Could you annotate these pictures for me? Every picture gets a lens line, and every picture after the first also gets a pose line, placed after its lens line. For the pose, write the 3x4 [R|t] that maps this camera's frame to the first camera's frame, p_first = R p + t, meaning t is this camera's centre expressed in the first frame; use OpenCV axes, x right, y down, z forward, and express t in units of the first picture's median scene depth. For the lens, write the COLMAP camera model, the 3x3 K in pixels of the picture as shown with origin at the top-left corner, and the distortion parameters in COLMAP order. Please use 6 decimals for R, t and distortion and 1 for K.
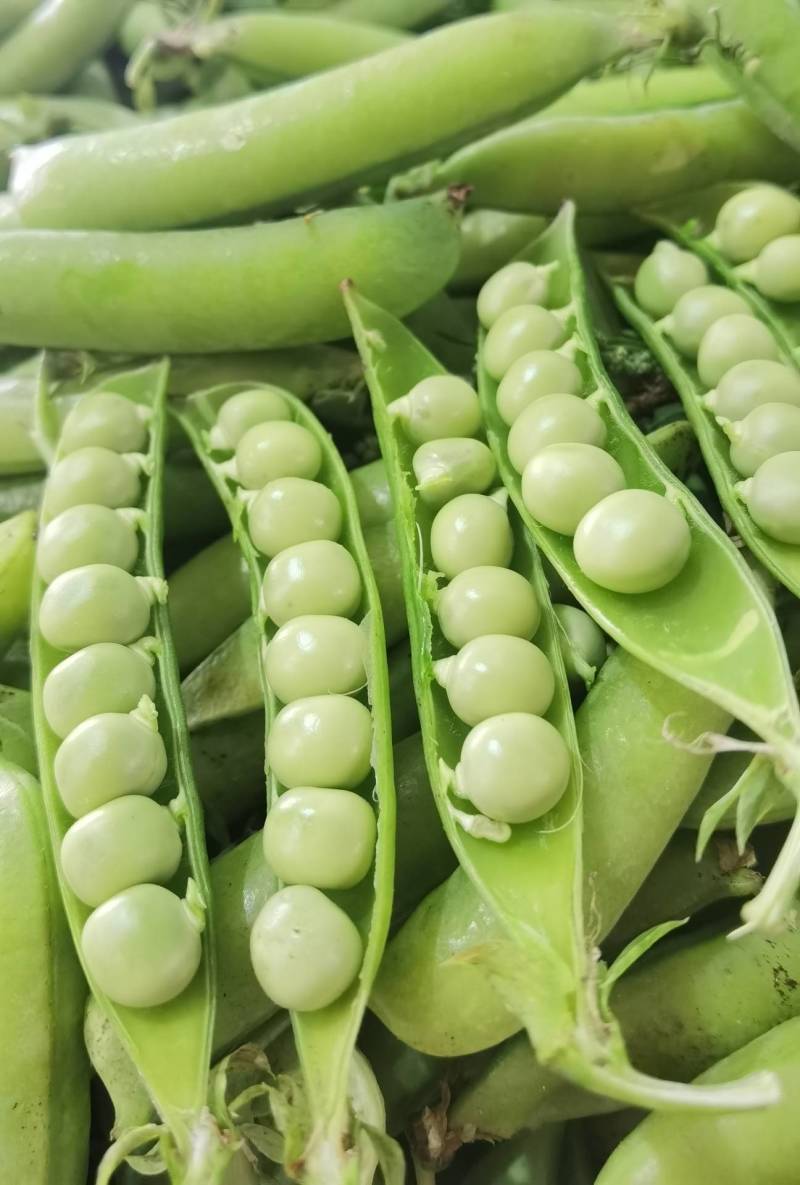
lens RADIAL K [[956.9, 0, 396.5], [0, 956.9, 521.8], [0, 0, 1]] dist [0.069627, -0.150256]
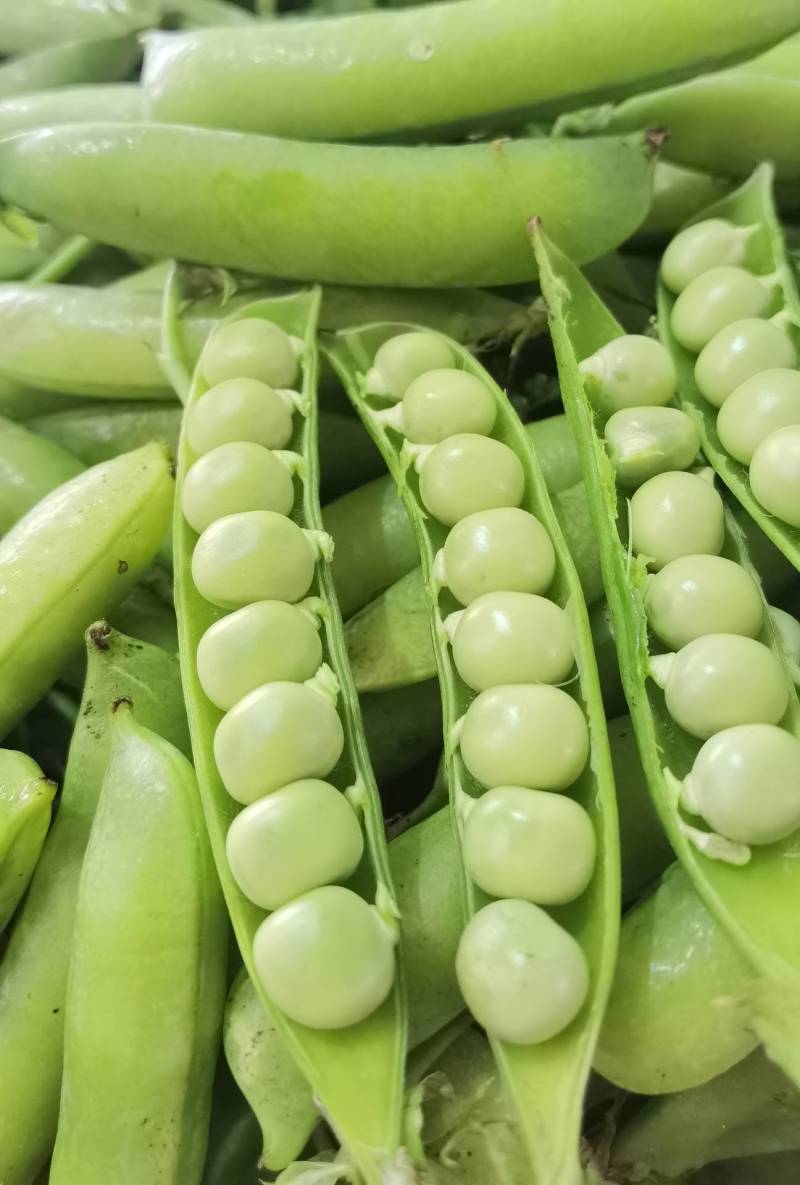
lens RADIAL K [[956.9, 0, 396.5], [0, 956.9, 521.8], [0, 0, 1]] dist [0.069627, -0.150256]
pose [[0.994233, 0.092285, 0.054628, -0.233402], [-0.094100, 0.995060, 0.031639, 0.014324], [-0.051438, -0.036597, 0.998005, 0.117174]]
